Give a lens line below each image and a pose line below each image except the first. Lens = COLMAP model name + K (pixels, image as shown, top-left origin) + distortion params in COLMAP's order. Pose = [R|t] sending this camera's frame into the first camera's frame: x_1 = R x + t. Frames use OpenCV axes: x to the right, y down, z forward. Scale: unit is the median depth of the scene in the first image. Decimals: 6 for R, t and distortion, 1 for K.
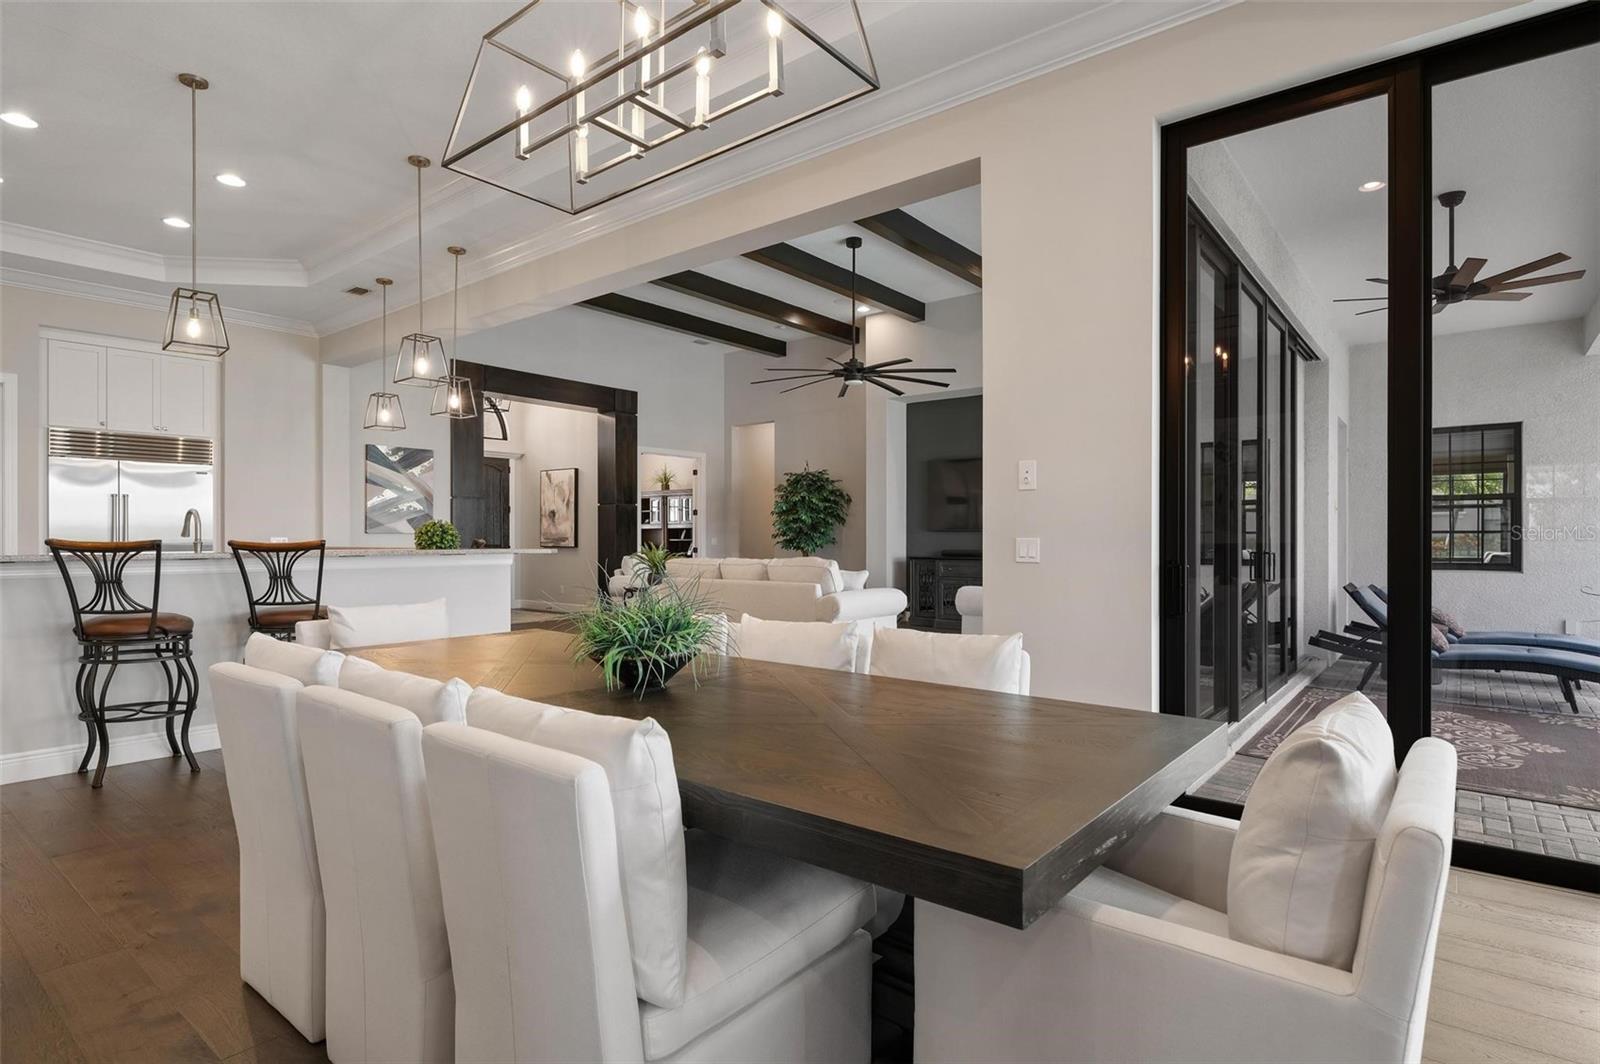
lens RADIAL K [[822.5, 0, 807.8], [0, 822.5, 539.6], [0, 0, 1]] dist [0.001449, -0.000773]
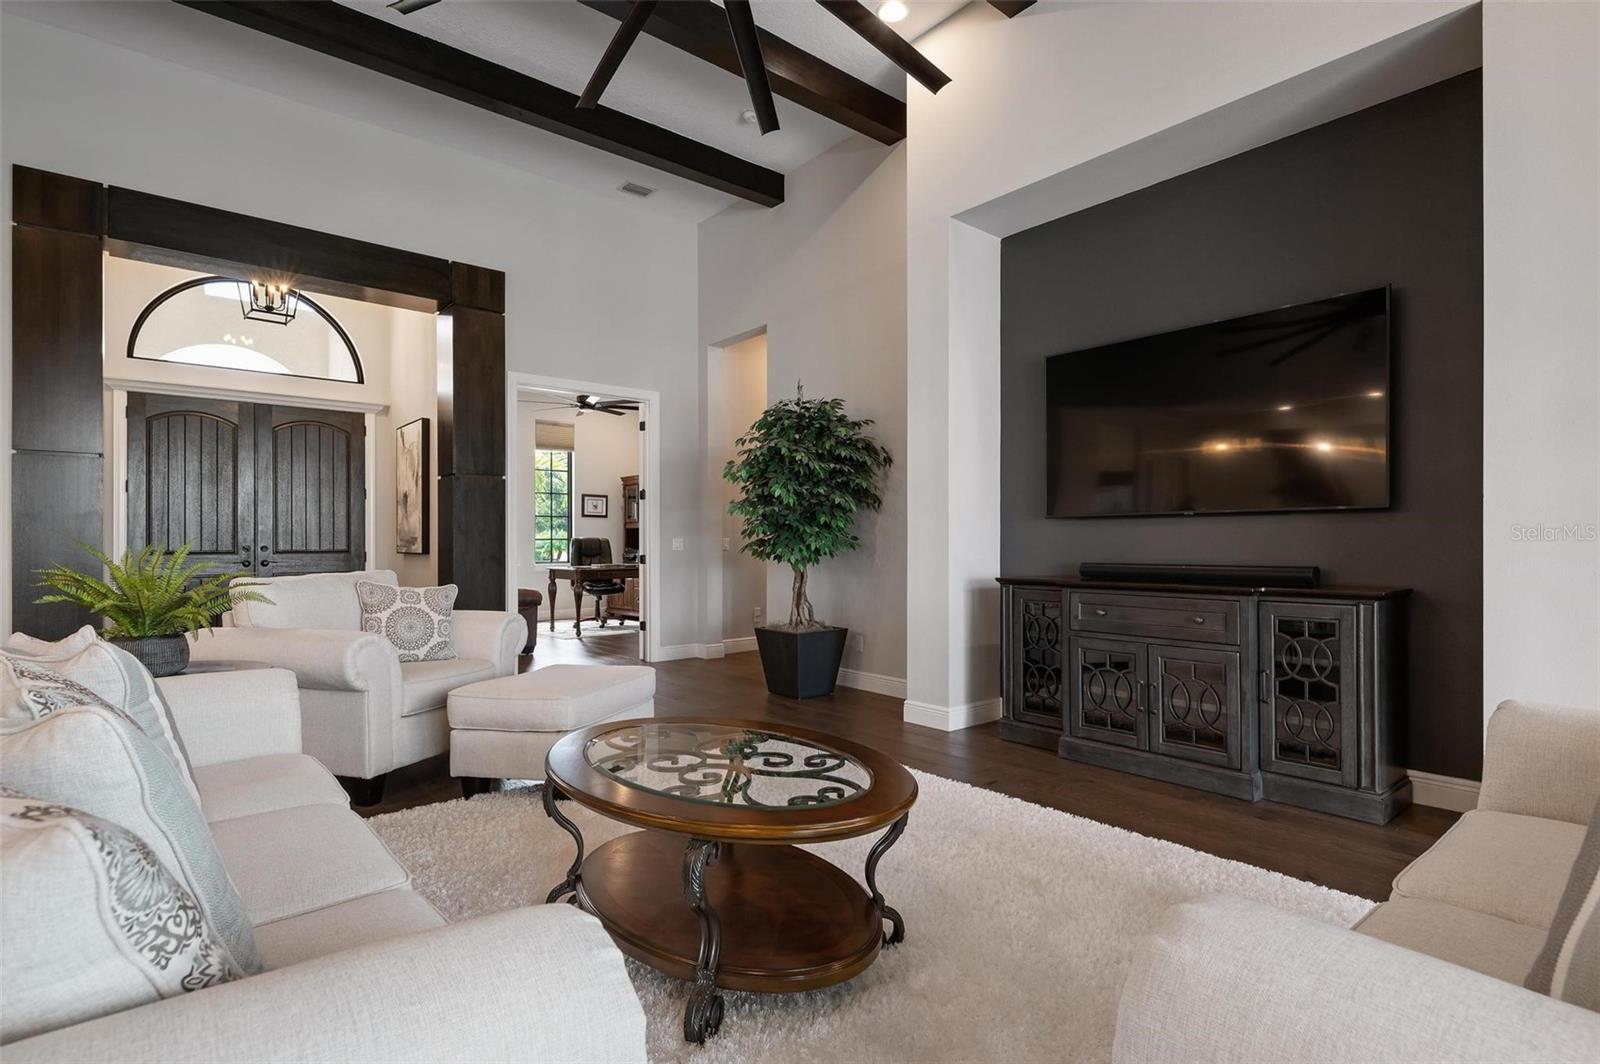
lens RADIAL K [[789.8, 0, 809.1], [0, 789.8, 539.8], [0, 0, 1]] dist [-0.022469, -0.001010]
pose [[0.981777, -0.000877, -0.190035, 0.097781], [-0.000764, 0.999963, -0.008562, 0.004223], [0.190035, 0.008551, 0.981740, 0.548804]]
